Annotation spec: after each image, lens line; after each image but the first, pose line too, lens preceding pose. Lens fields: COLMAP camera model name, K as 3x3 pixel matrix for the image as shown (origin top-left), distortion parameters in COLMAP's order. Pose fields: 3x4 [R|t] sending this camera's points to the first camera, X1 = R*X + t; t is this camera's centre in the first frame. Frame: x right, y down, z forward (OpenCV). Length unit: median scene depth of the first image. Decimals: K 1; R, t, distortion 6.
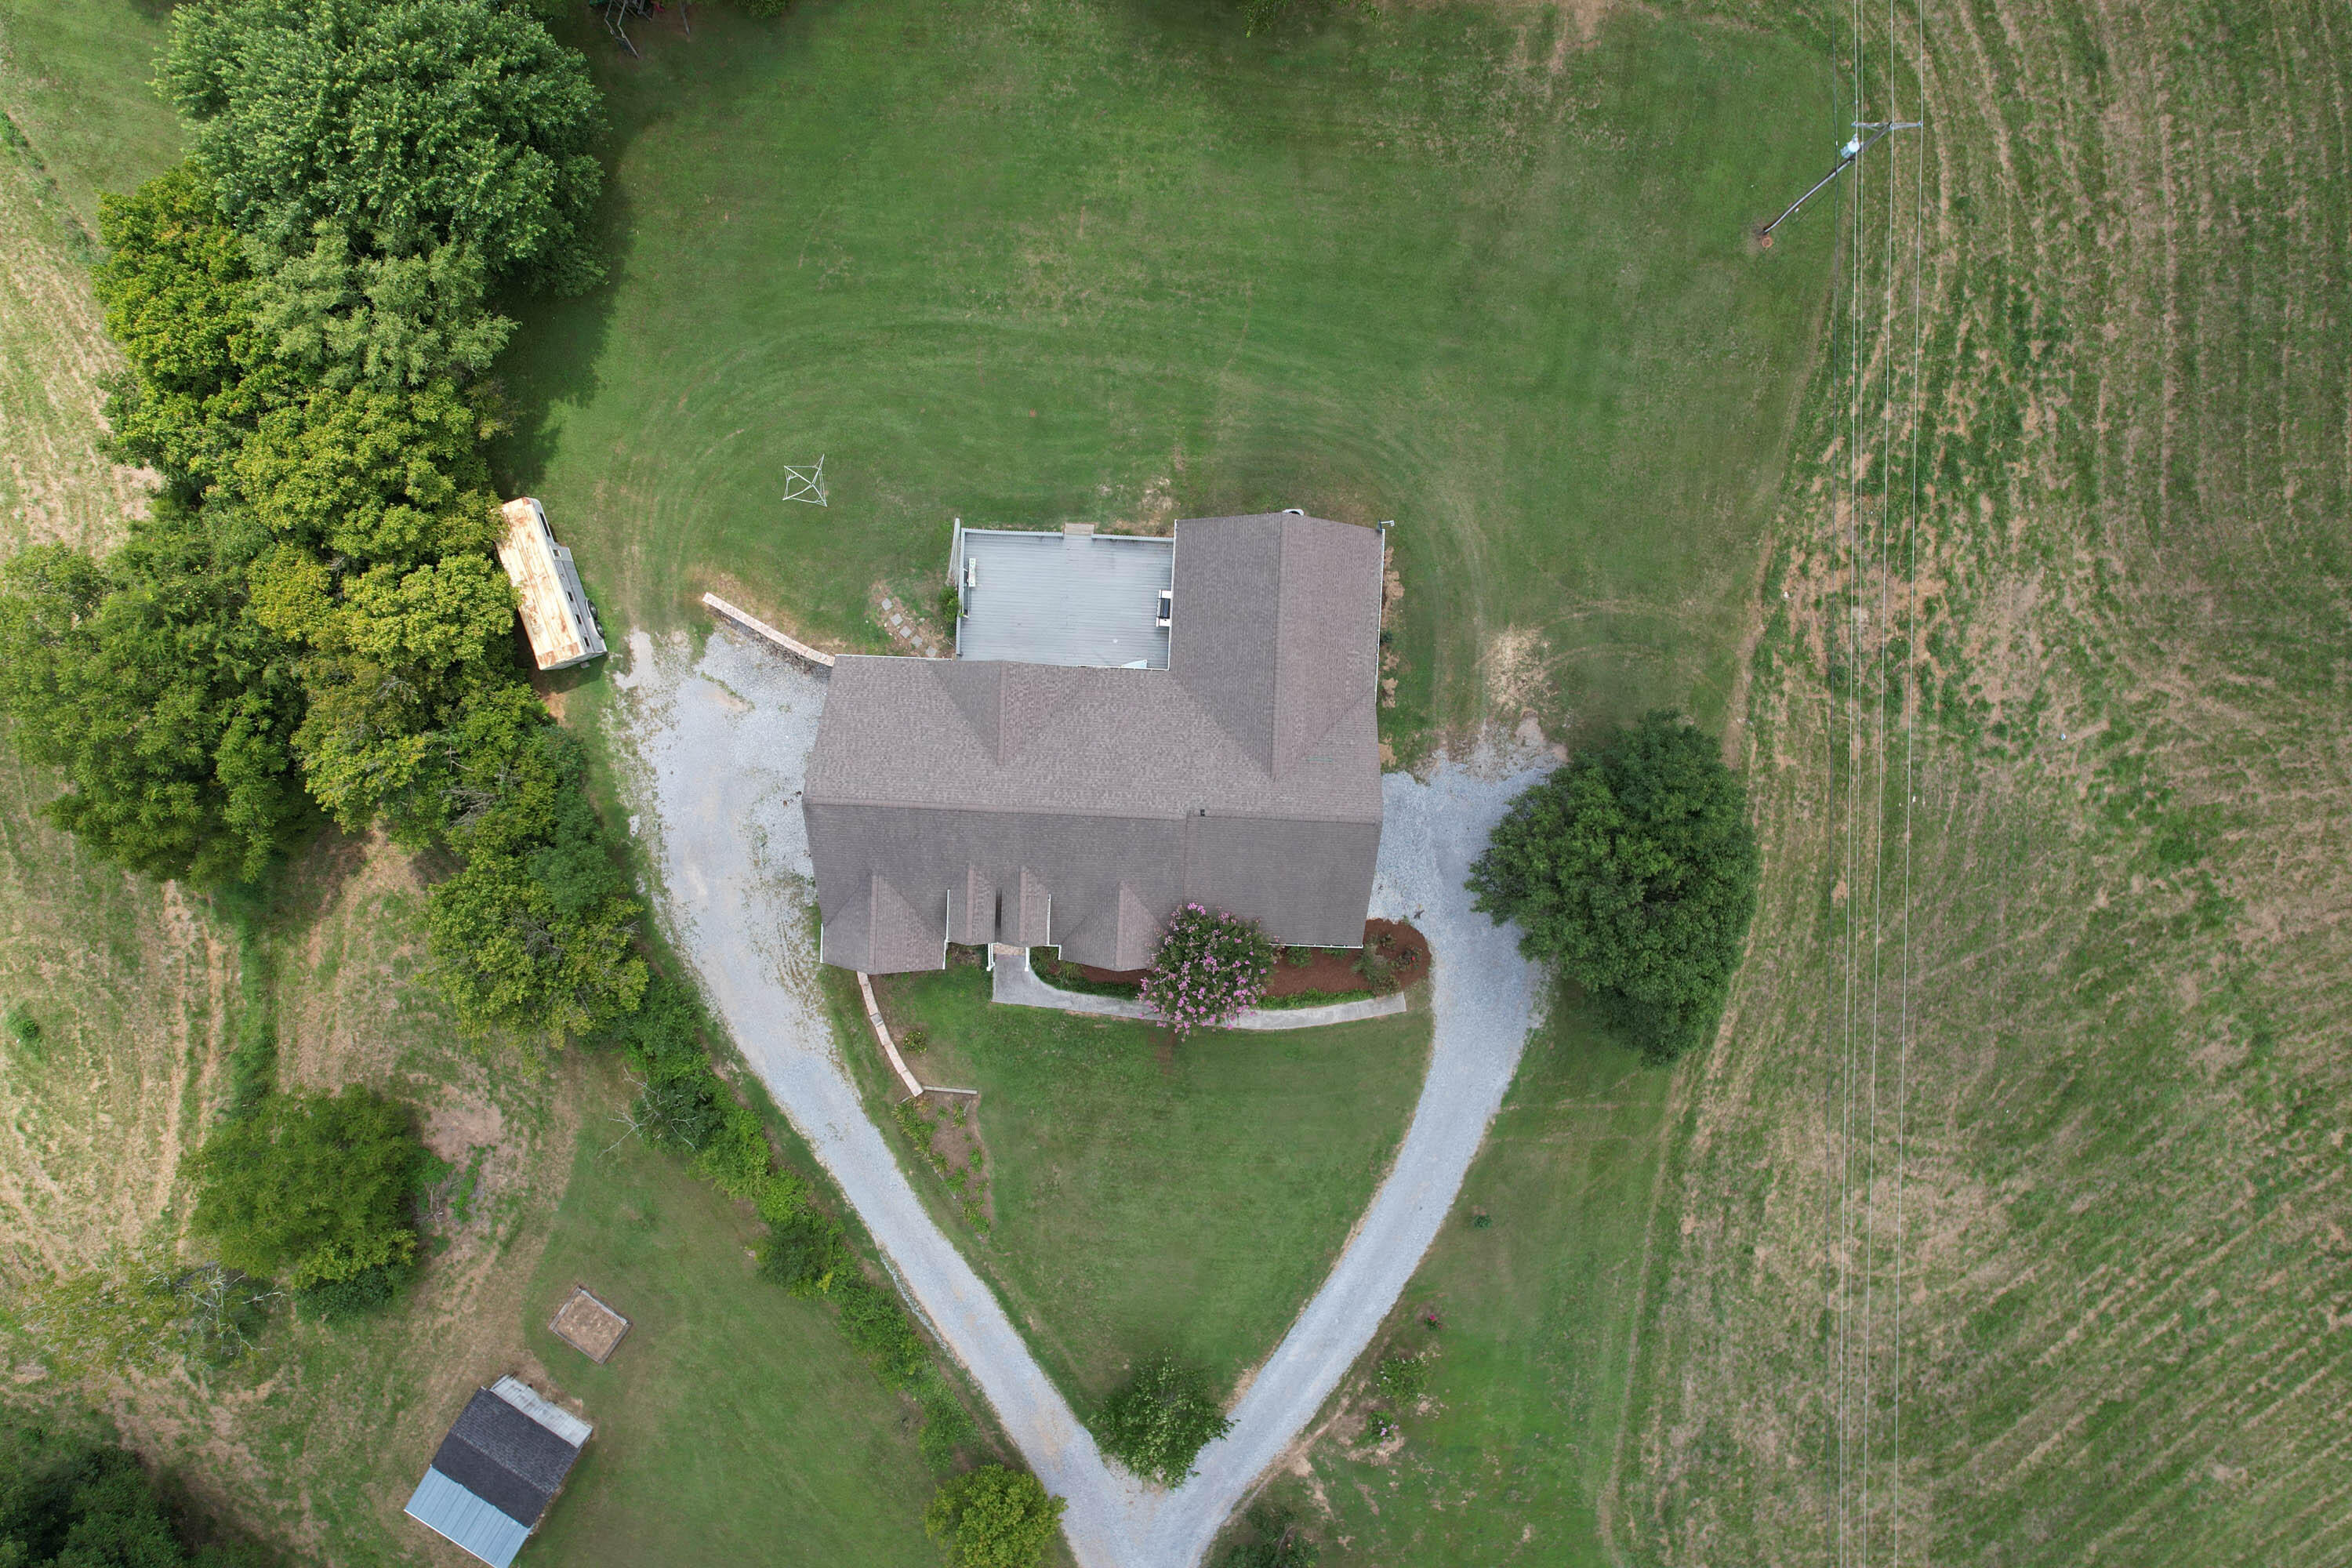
lens RADIAL K [[1502.2, 0, 1178.1], [0, 1502.2, 780.9], [0, 0, 1]] dist [-0.075480, 0.066376]
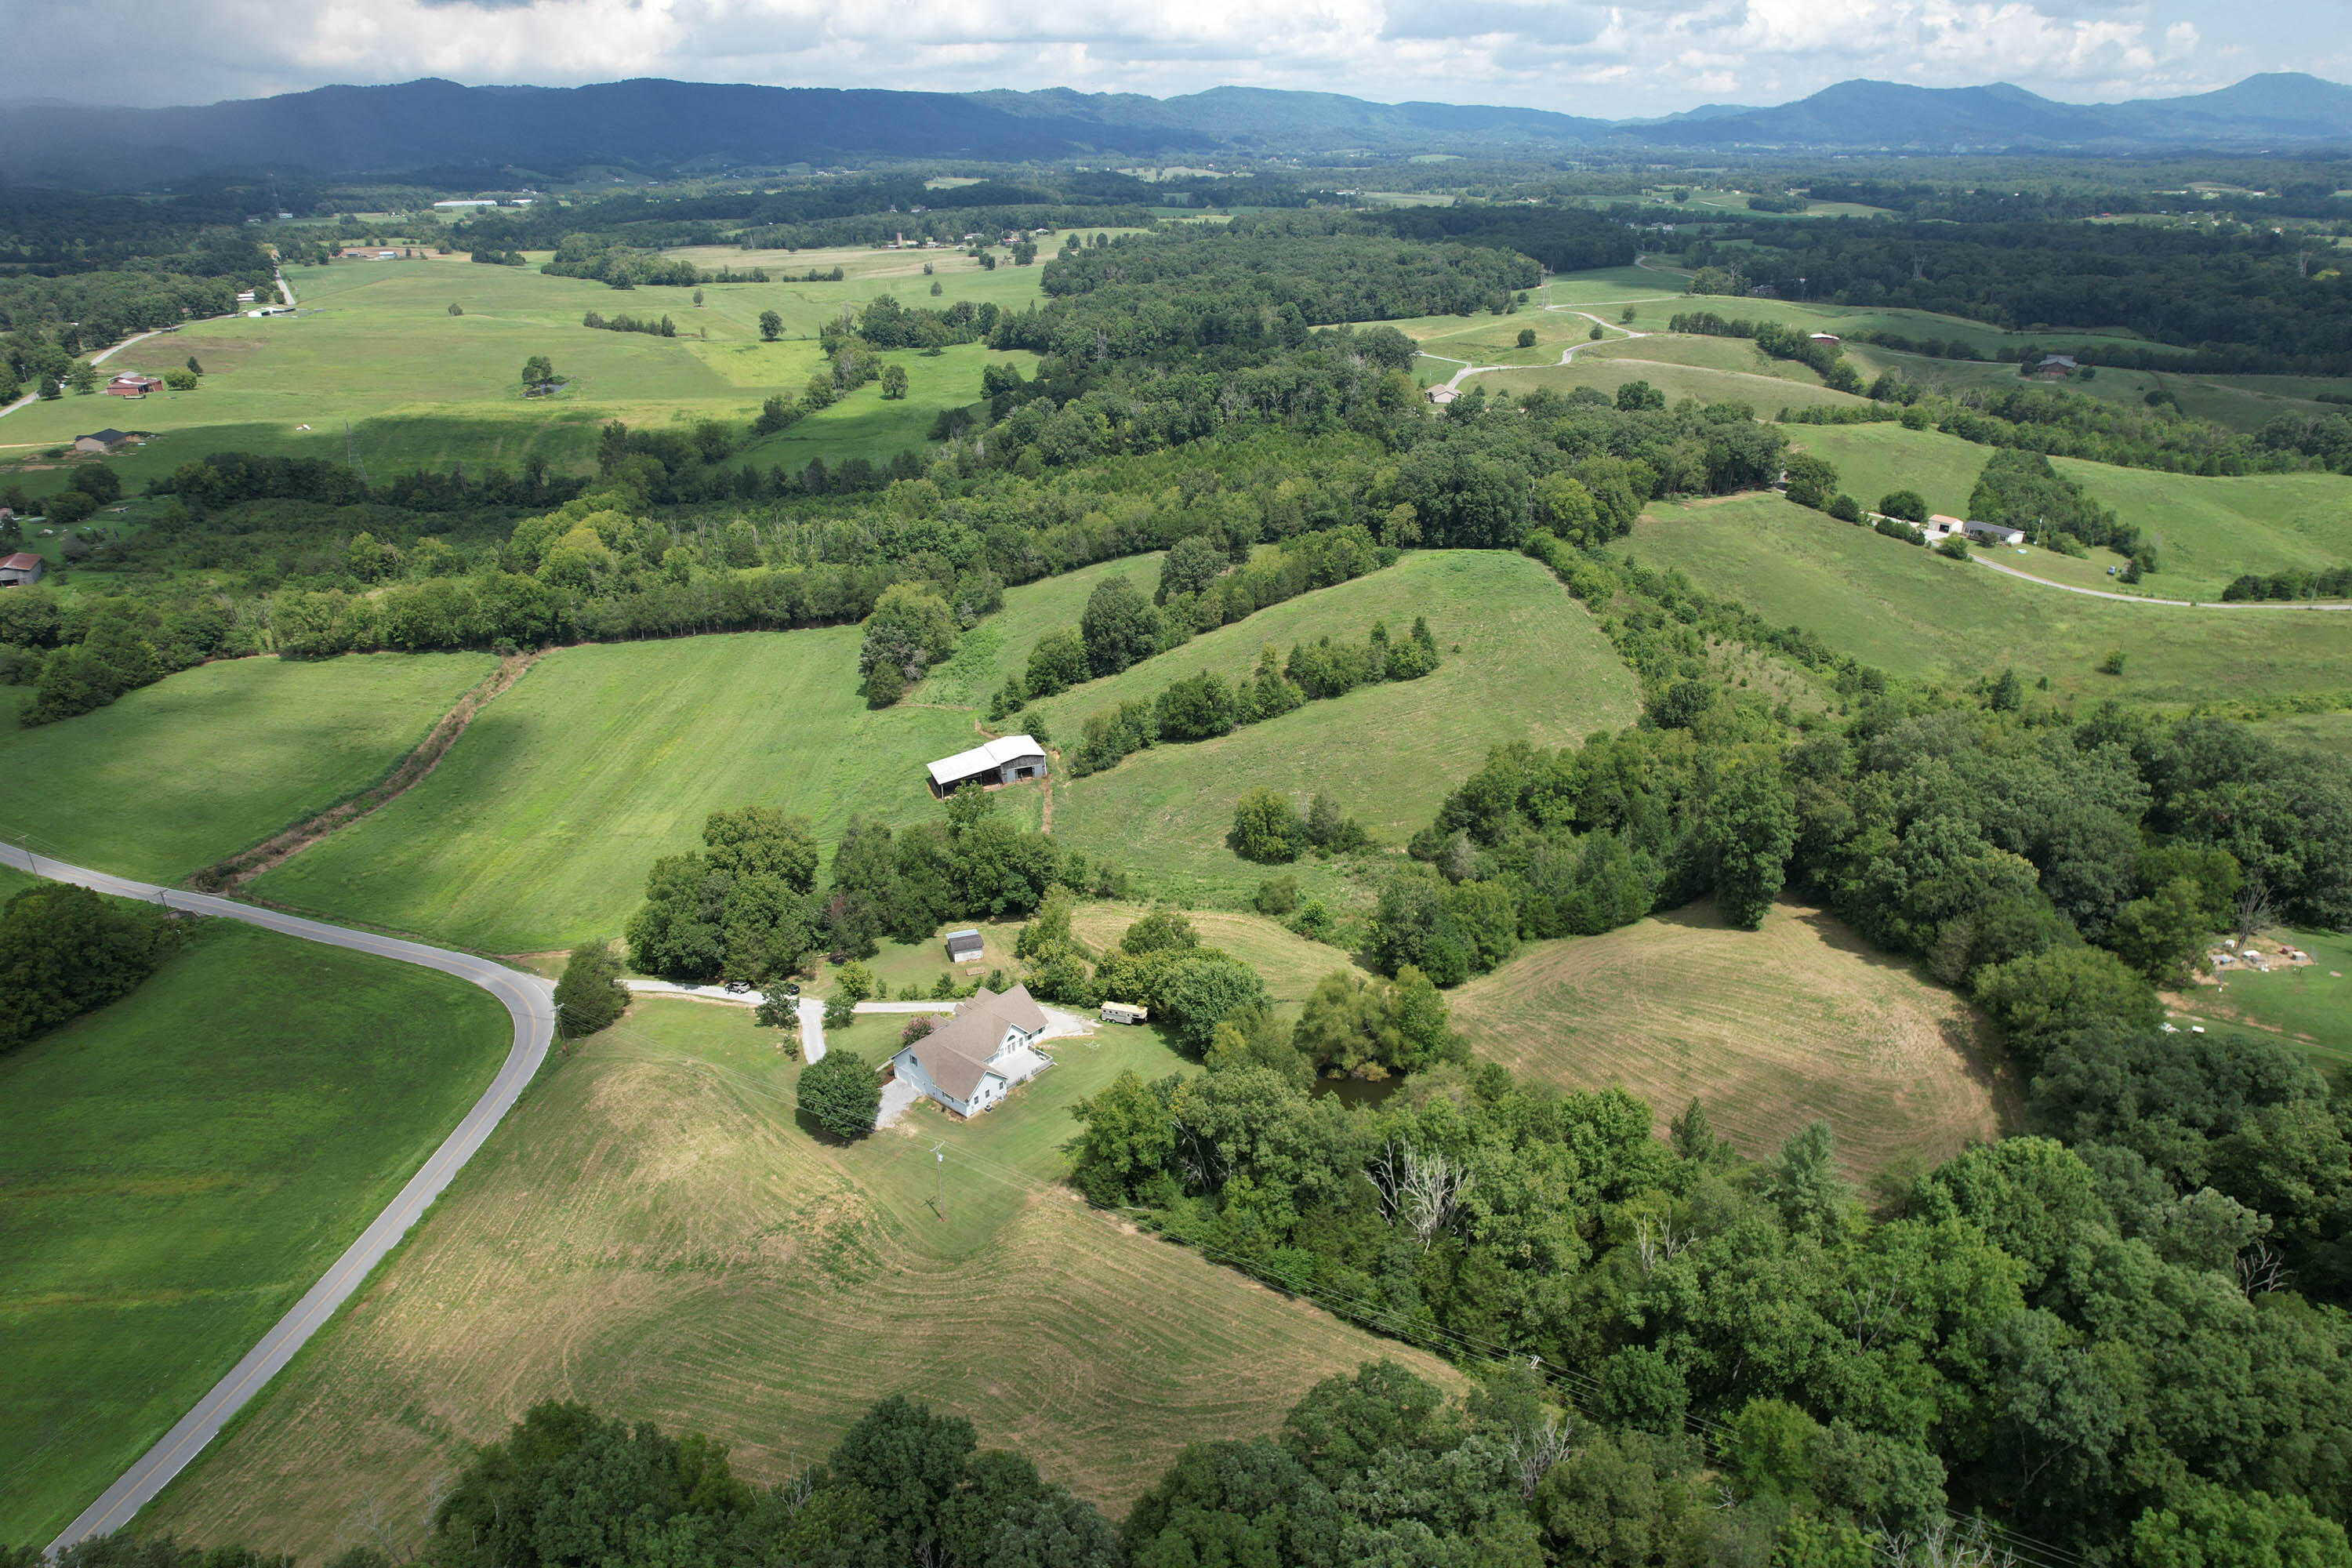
lens RADIAL K [[1502.2, 0, 1186.3], [0, 1502.2, 776.9], [0, 0, 1]] dist [-0.075480, 0.066376]
pose [[-0.623451, 0.316446, -0.714962, 1.826610], [-0.781767, -0.266556, 0.563727, -2.062111], [-0.012188, 0.910390, 0.413572, -0.990909]]
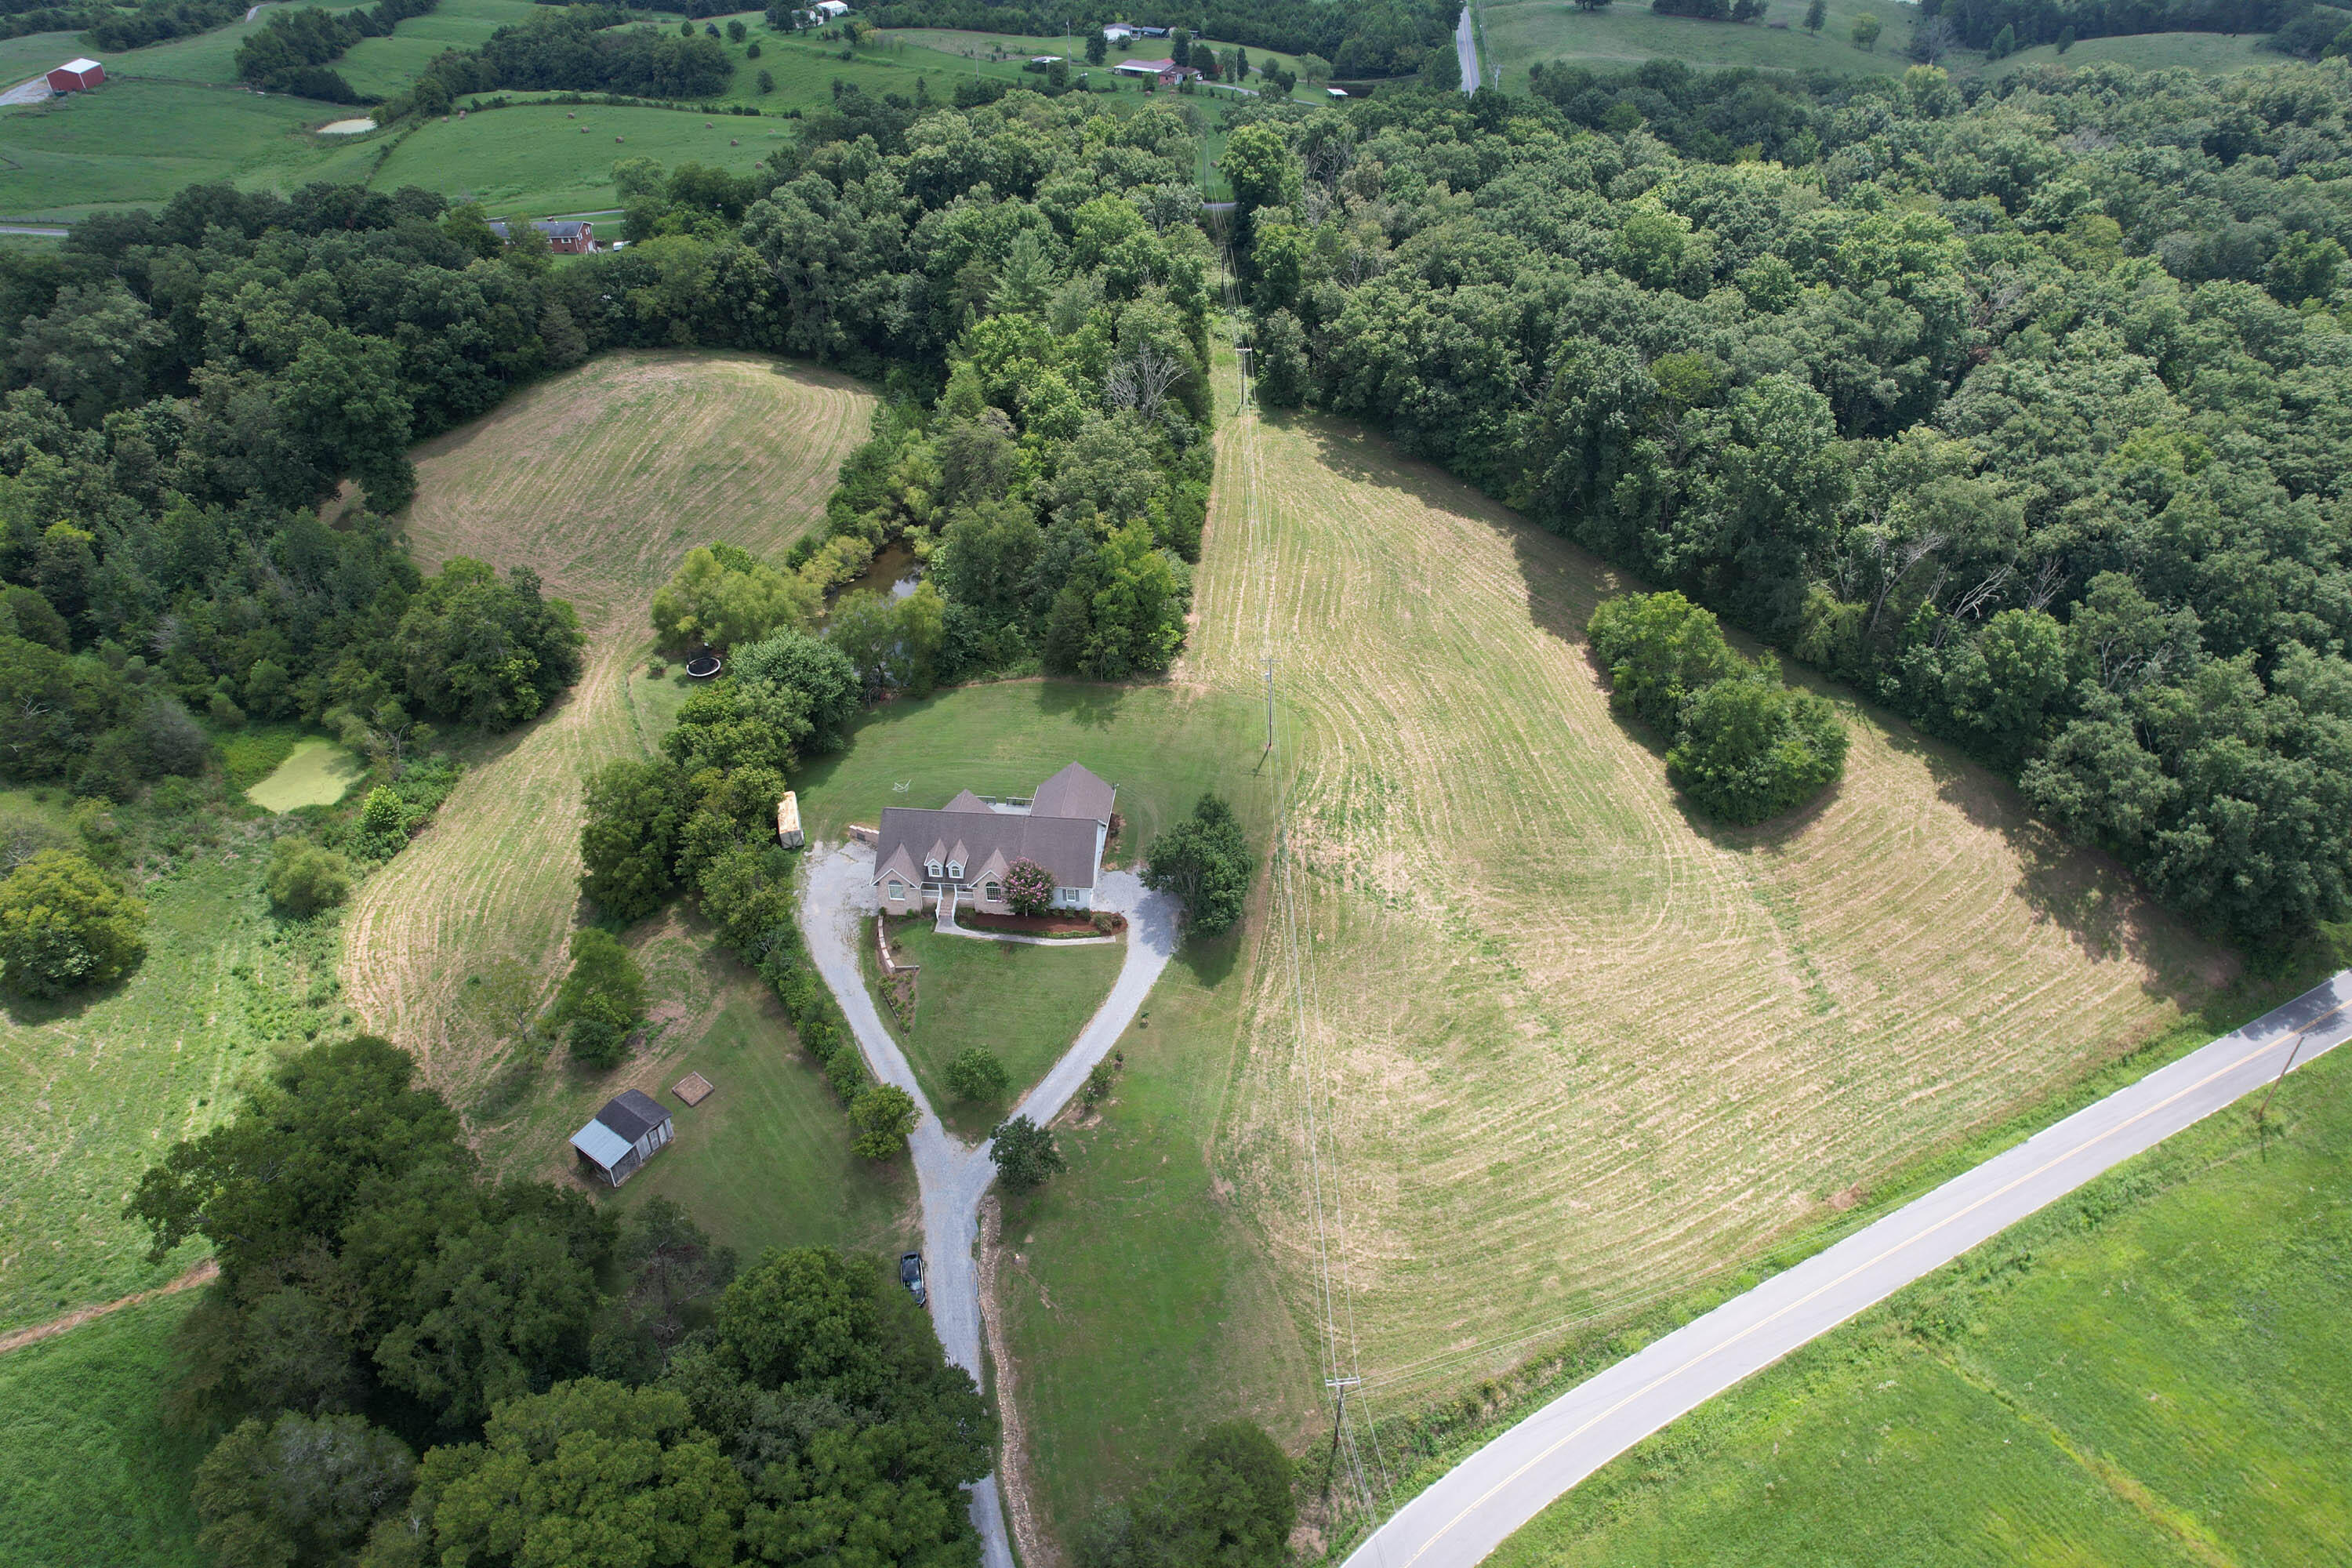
lens RADIAL K [[1502.2, 0, 1172.7], [0, 1502.2, 772.2], [0, 0, 1]] dist [-0.075480, 0.066376]
pose [[0.998624, 0.024441, -0.046390, 0.325612], [-0.052205, 0.546081, -0.836104, 1.830710], [0.004898, 0.837375, 0.546606, -0.430781]]
